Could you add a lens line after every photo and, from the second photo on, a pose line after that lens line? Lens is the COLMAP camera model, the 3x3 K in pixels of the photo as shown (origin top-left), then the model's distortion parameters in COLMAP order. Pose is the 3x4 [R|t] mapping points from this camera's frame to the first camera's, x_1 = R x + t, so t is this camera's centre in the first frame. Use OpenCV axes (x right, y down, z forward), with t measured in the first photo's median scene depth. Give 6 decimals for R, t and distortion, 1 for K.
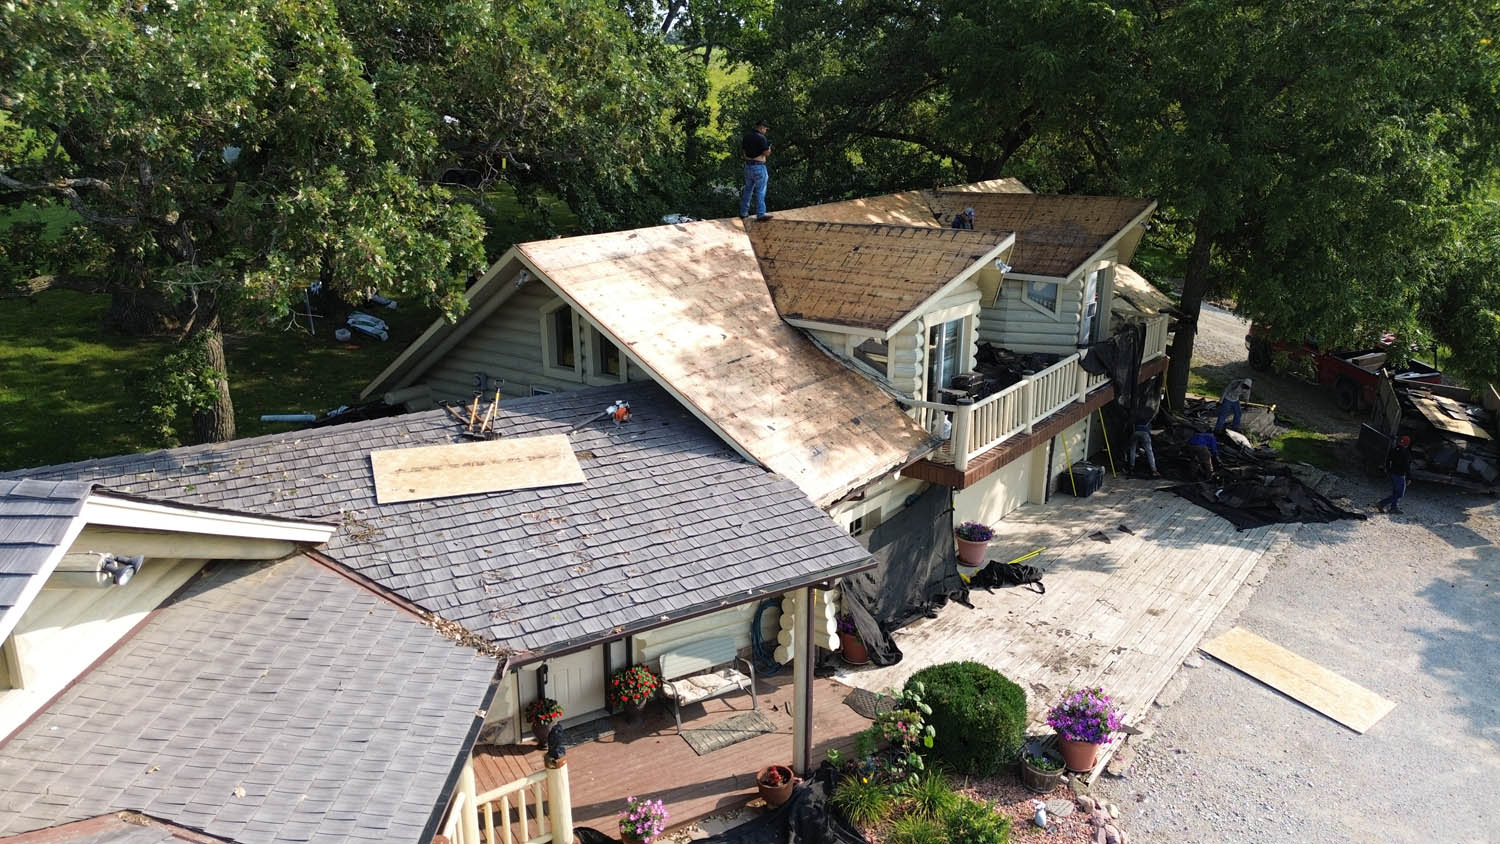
lens RADIAL K [[1068.2, 0, 743.9], [0, 1068.2, 419.0], [0, 0, 1]] dist [0.010626, -0.004484]
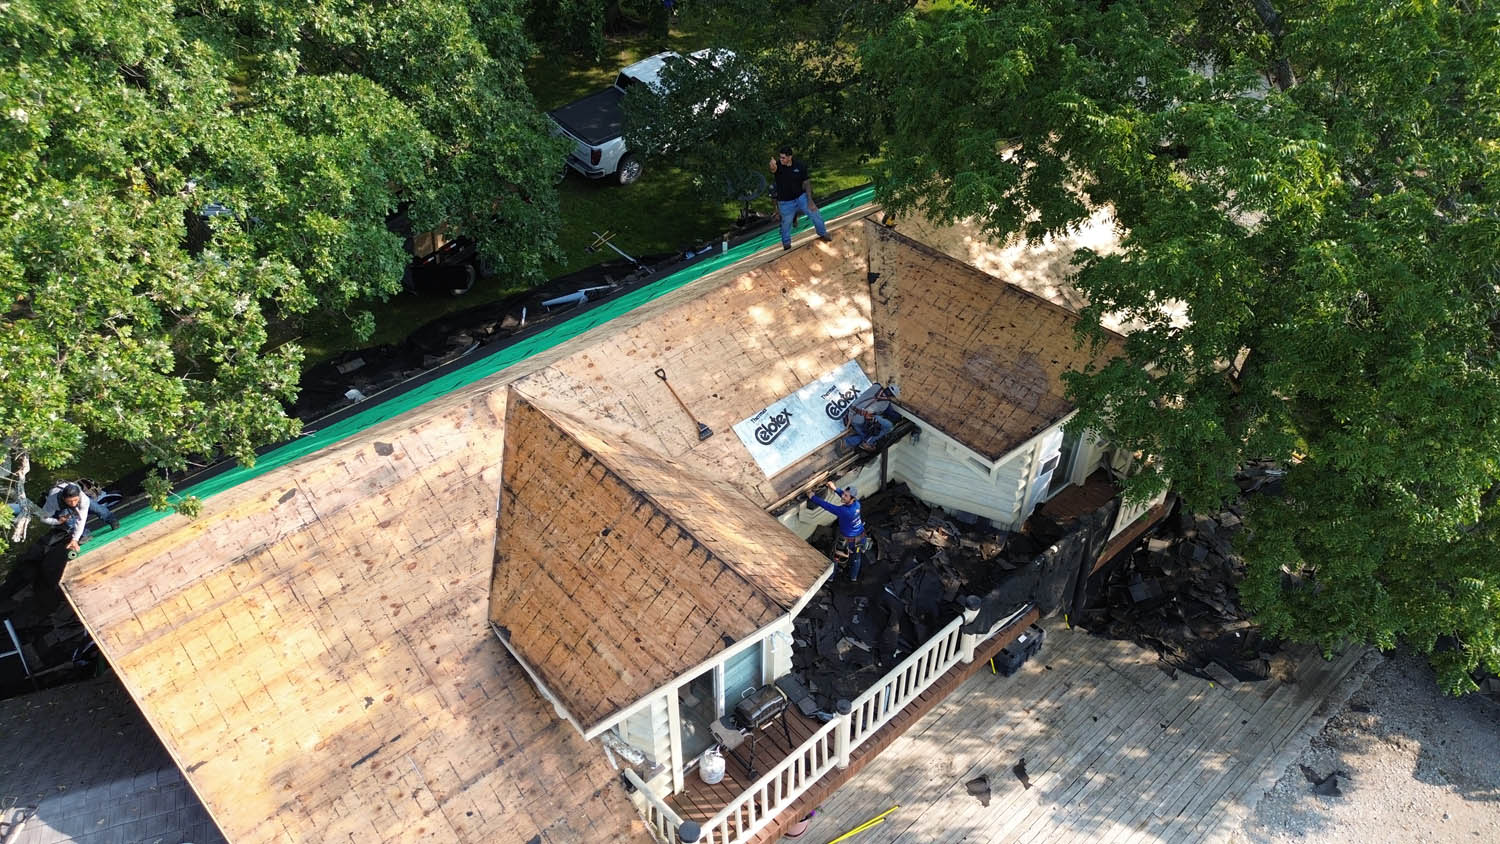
lens RADIAL K [[1068.2, 0, 743.9], [0, 1068.2, 419.0], [0, 0, 1]] dist [0.010626, -0.004484]
pose [[0.981762, 0.114256, -0.151951, 0.250928], [-0.050220, 0.926728, 0.372361, -0.423427], [0.183362, -0.357939, 0.915565, 0.349061]]
